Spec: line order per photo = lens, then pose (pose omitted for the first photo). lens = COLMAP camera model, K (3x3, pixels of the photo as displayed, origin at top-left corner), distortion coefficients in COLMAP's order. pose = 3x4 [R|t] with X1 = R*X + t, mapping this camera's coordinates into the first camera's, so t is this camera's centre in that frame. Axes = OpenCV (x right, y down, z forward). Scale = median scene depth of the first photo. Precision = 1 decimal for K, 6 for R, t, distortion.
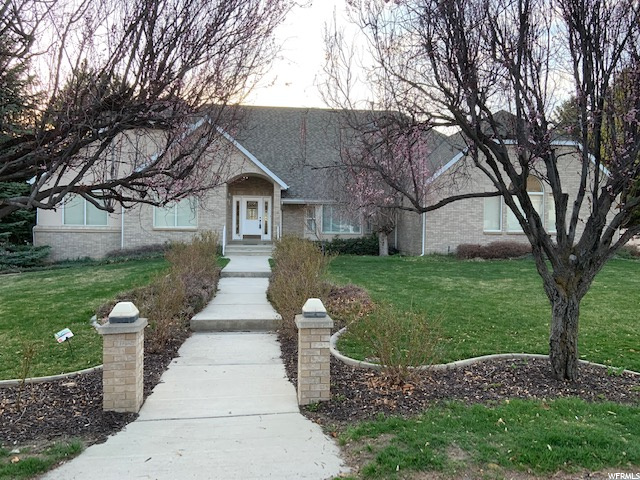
lens RADIAL K [[477.4, 0, 320.0], [0, 477.4, 240.0], [0, 0, 1]] dist [0.065910, -0.003359]
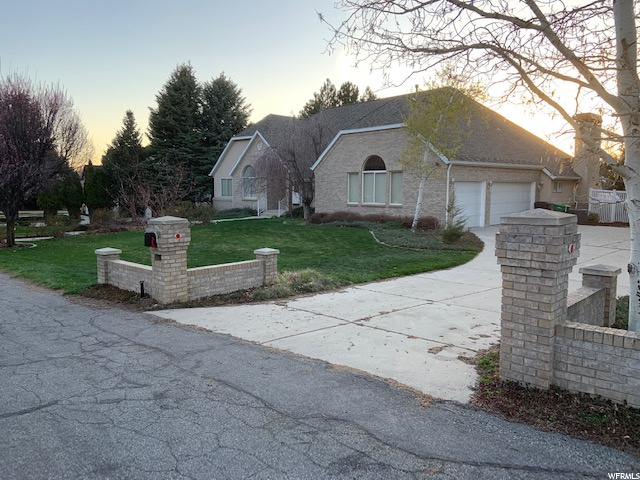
lens RADIAL K [[477.4, 0, 320.0], [0, 477.4, 240.0], [0, 0, 1]] dist [0.065910, -0.003359]
pose [[0.611709, 0.075192, -0.787501, 1.186409], [-0.010170, 0.996138, 0.087212, -0.028590], [0.791018, -0.045340, 0.610111, 0.155602]]
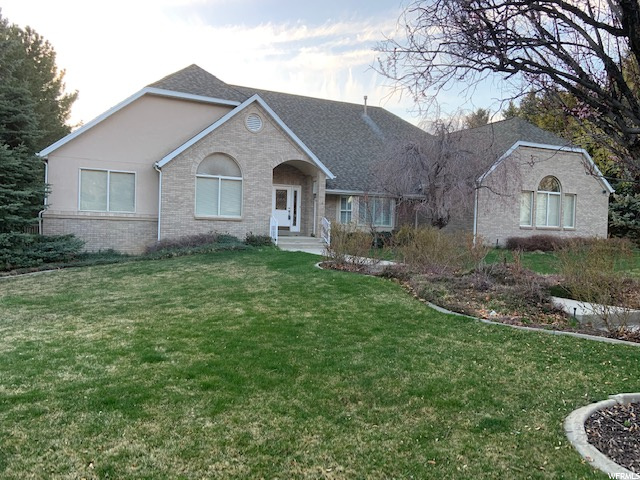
lens RADIAL K [[477.4, 0, 320.0], [0, 477.4, 240.0], [0, 0, 1]] dist [0.065910, -0.003359]
pose [[0.947901, 0.006740, 0.318493, -0.401528], [-0.010540, 0.999892, 0.010208, 0.006520], [-0.318390, -0.013033, 0.947870, 0.096344]]
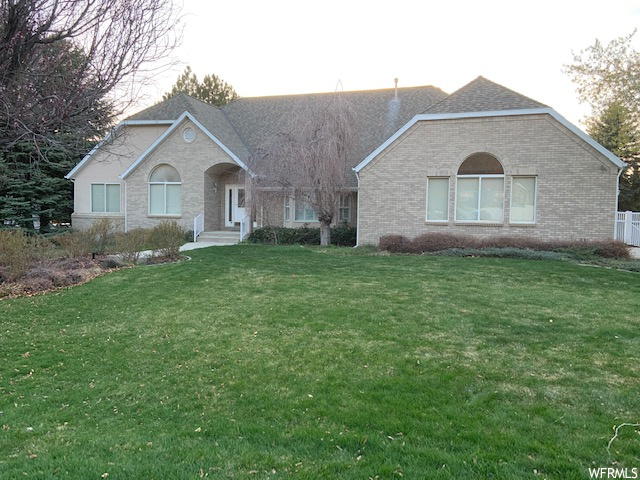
lens RADIAL K [[483.4, 0, 318.0], [0, 483.4, 253.4], [0, 0, 1]] dist [0.052789, -0.002158]
pose [[0.919427, 0.036513, -0.391563, 0.464552], [-0.016115, 0.998342, 0.055257, -0.005061], [0.392931, -0.044494, 0.918491, 0.100996]]
